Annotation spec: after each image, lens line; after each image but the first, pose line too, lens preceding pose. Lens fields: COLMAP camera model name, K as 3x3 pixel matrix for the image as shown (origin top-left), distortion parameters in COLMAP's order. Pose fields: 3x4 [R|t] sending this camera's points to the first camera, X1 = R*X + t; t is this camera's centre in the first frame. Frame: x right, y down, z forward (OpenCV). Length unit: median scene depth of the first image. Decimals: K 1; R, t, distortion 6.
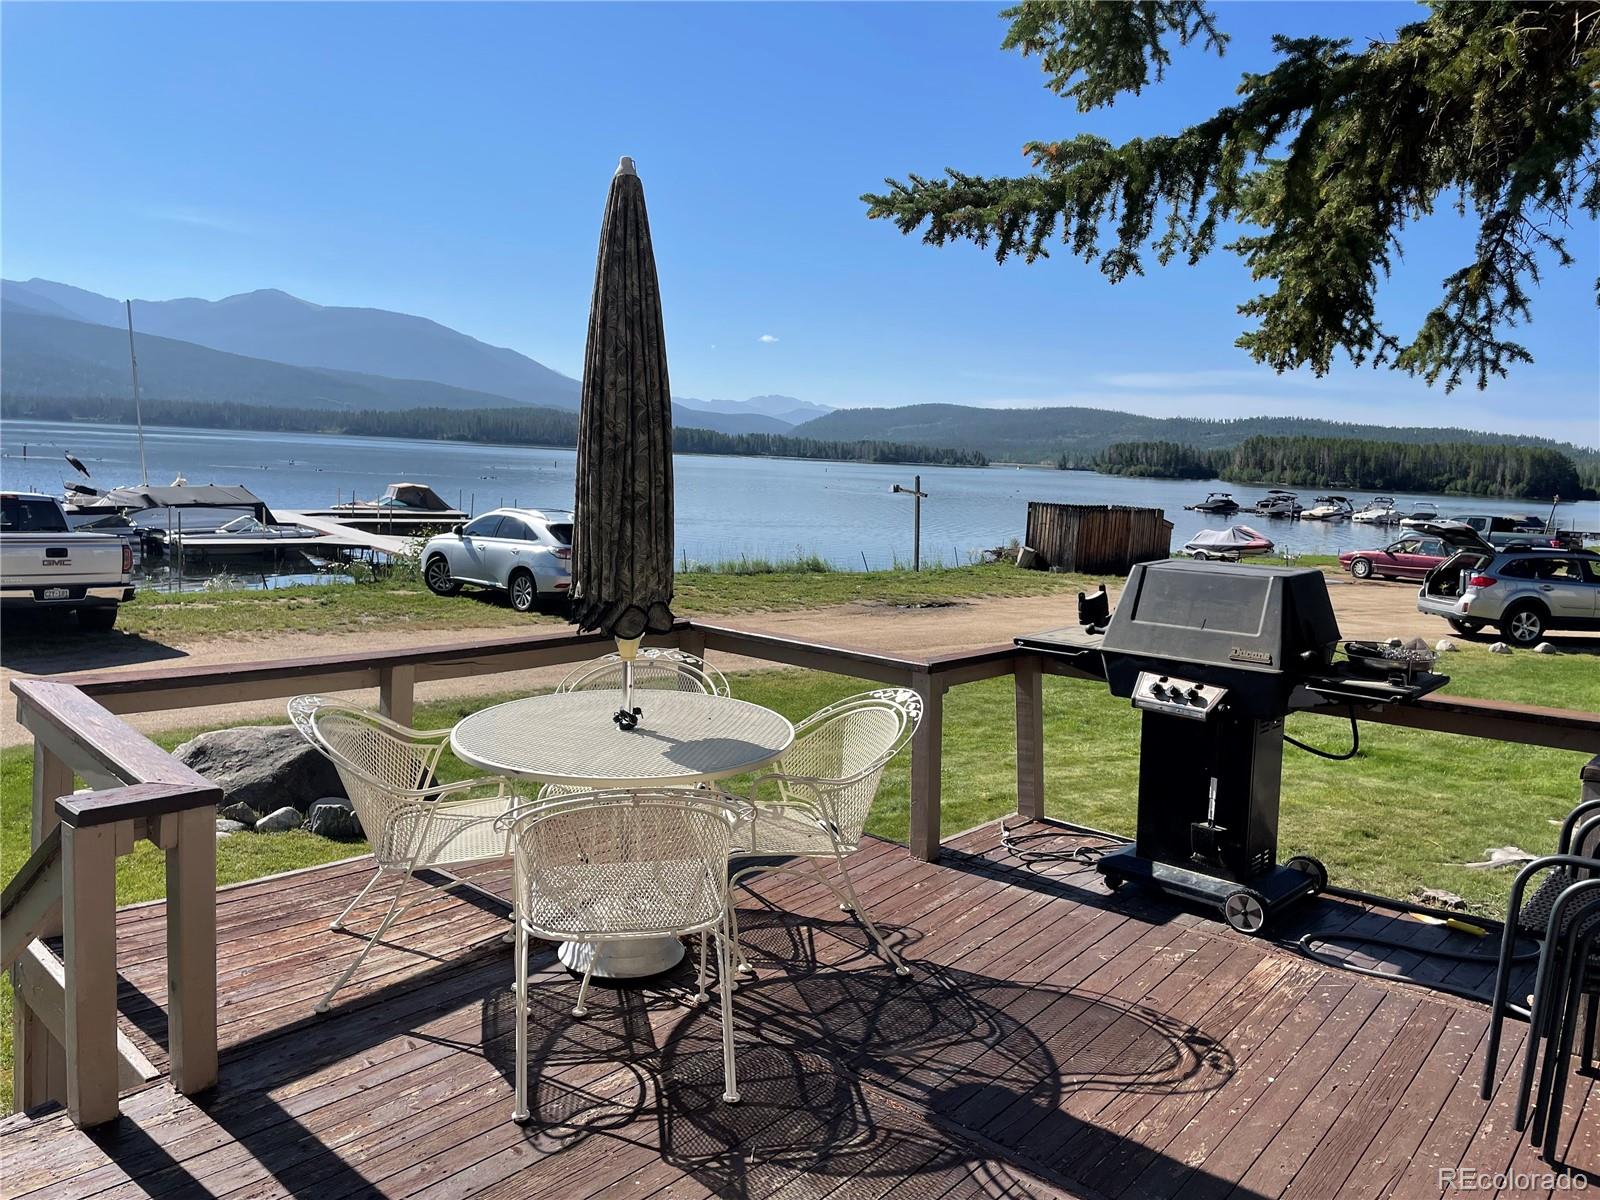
lens RADIAL K [[1219.6, 0, 796.9], [0, 1219.6, 583.5], [0, 0, 1]] dist [0.084833, -0.113714]
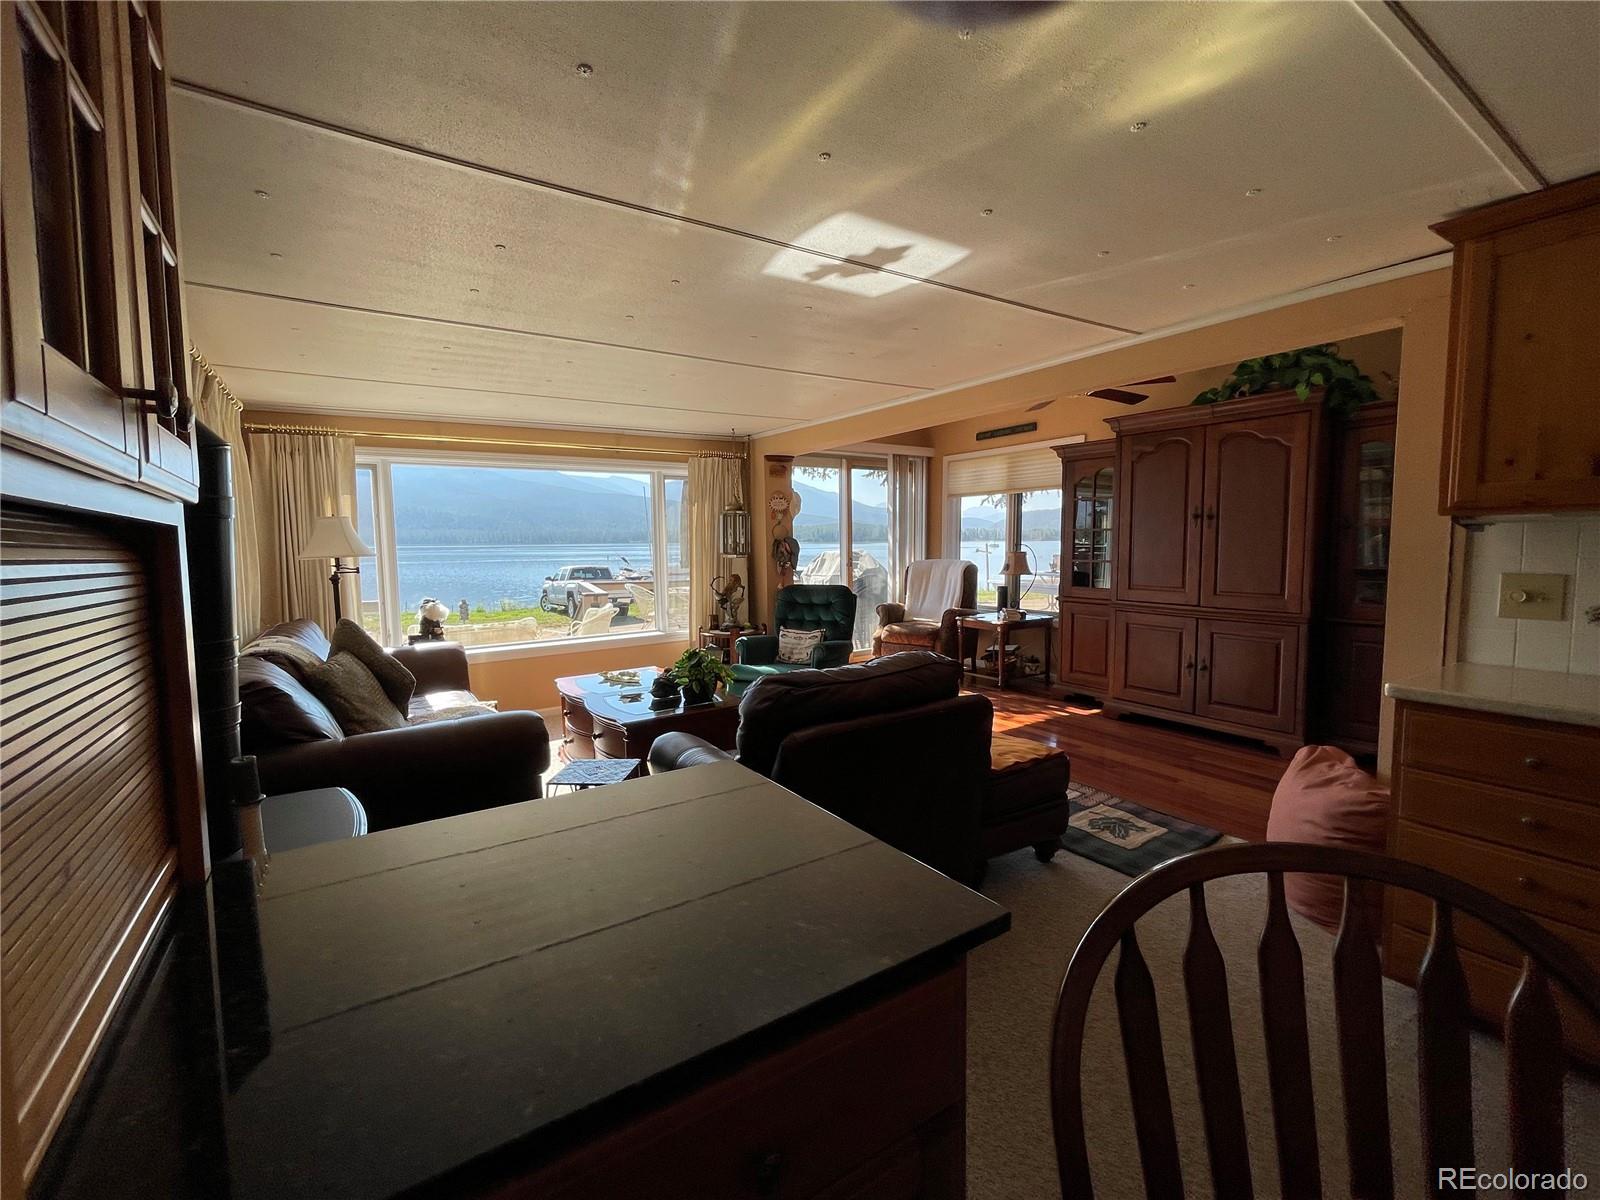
lens RADIAL K [[679.5, 0, 805.0], [0, 679.5, 597.4], [0, 0, 1]] dist [-0.005418, -0.001255]
pose [[0.961292, -0.031707, -0.273700, 0.997465], [0.024108, 0.999226, -0.031082, 0.251853], [0.274474, 0.023281, 0.961313, -1.388385]]
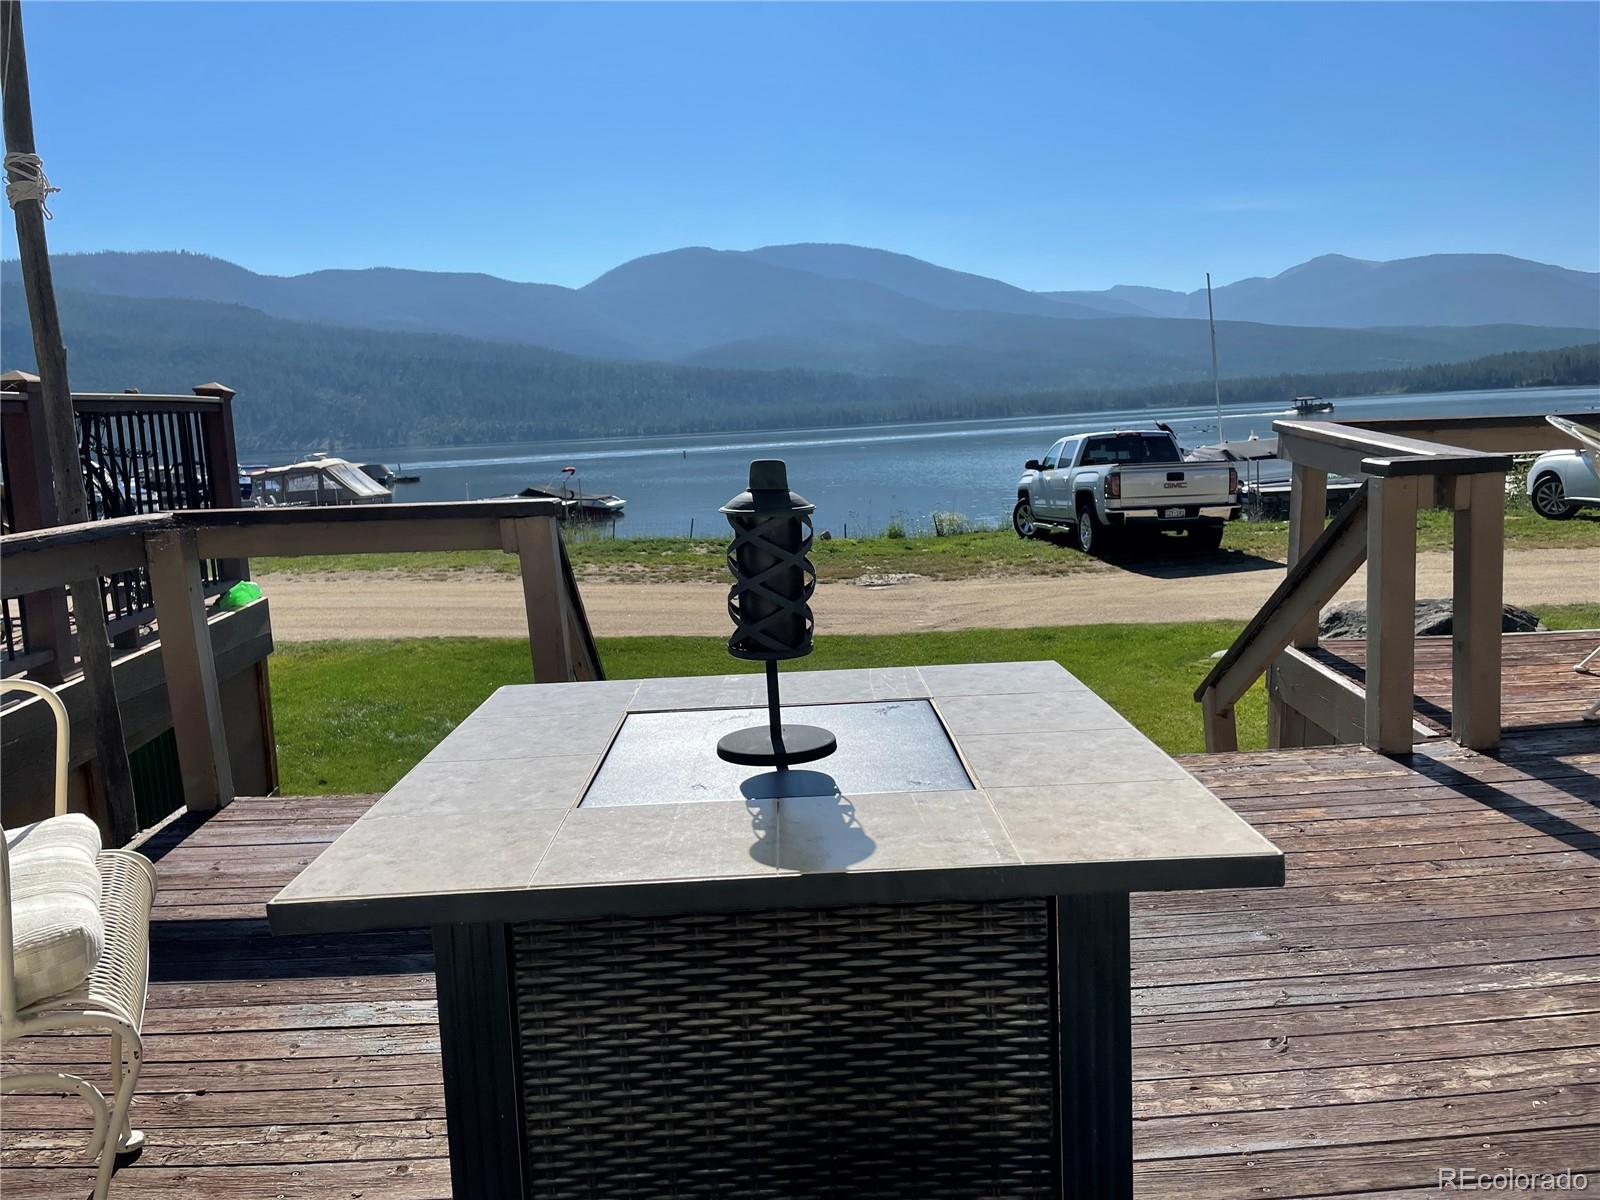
lens RADIAL K [[1219.6, 0, 775.4], [0, 1219.6, 588.2], [0, 0, 1]] dist [0.084833, -0.113714]
pose [[0.680586, 0.009201, -0.732611, -0.099141], [0.011522, 0.999663, 0.023258, 0.204975], [0.732578, -0.024271, 0.680250, -0.147327]]
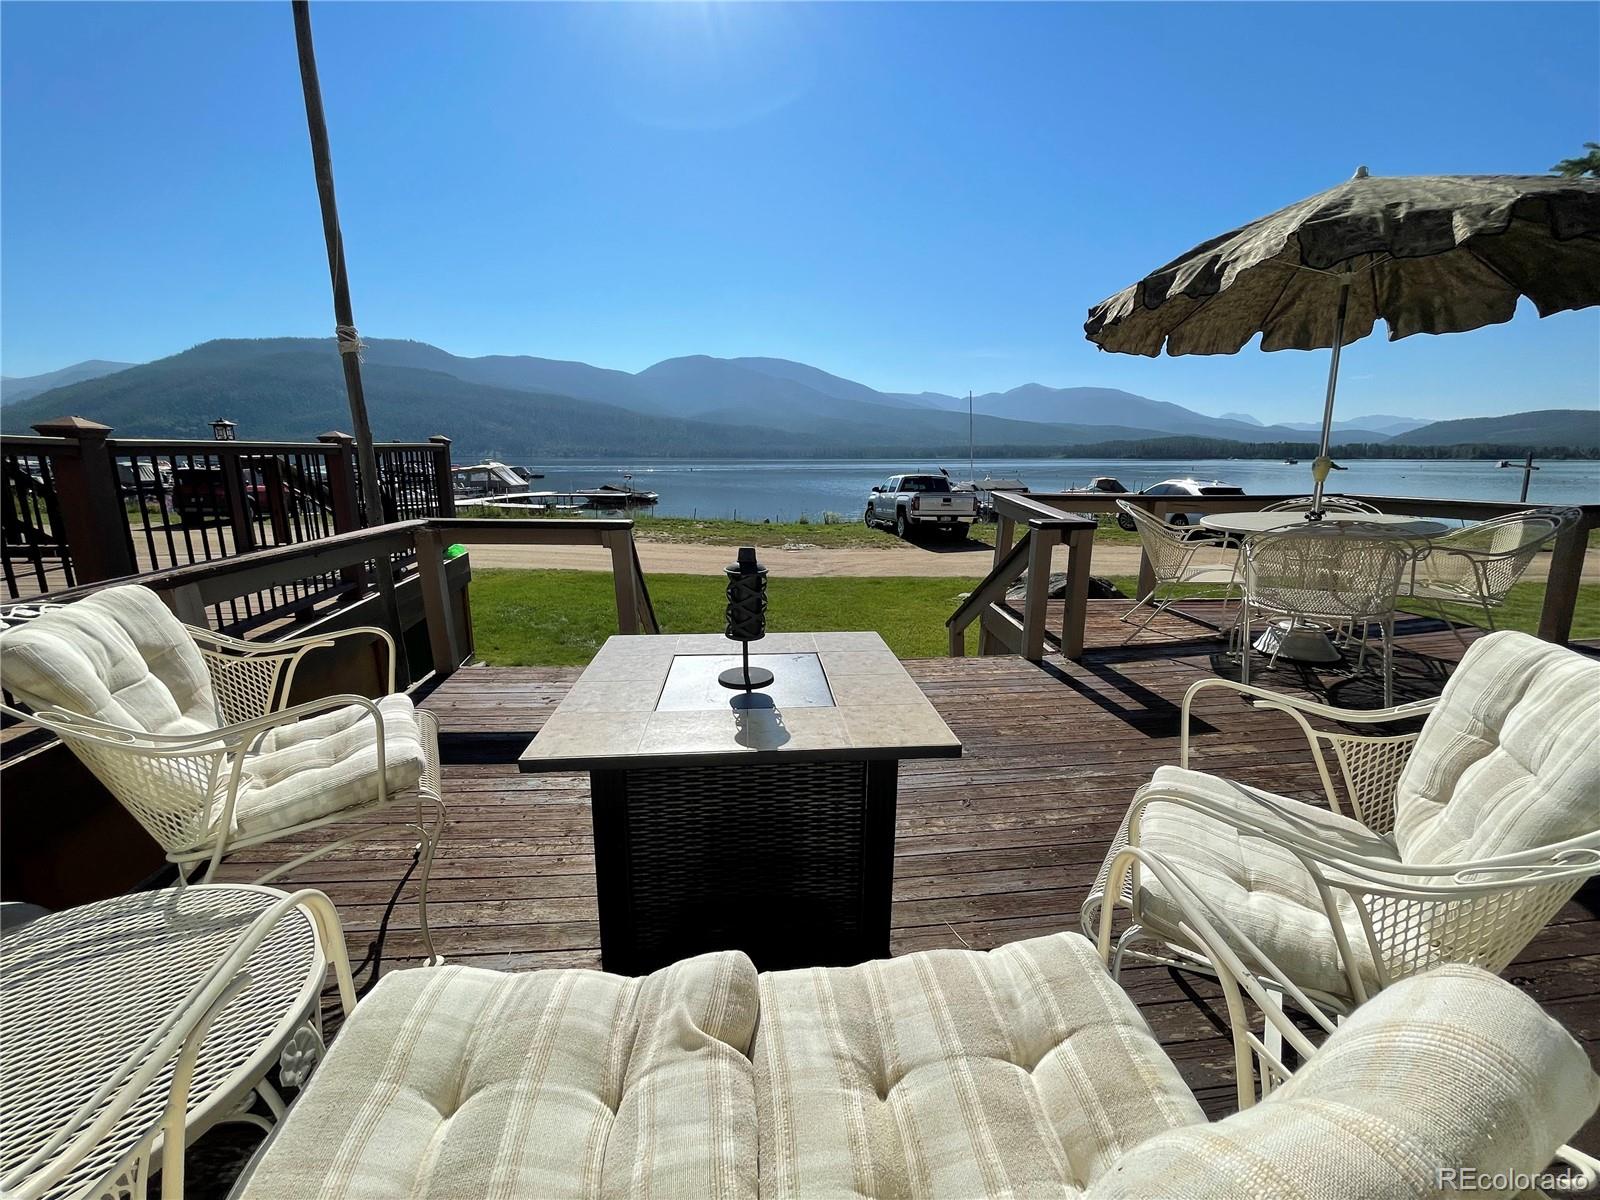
lens RADIAL K [[649.1, 0, 796.1], [0, 649.1, 597.6], [0, 0, 1]] dist [-0.008457, 0.003051]
pose [[0.741955, 0.093873, -0.663846, -0.070642], [-0.033934, 0.994138, 0.102652, 0.165811], [0.669591, -0.053636, 0.740791, -0.183519]]
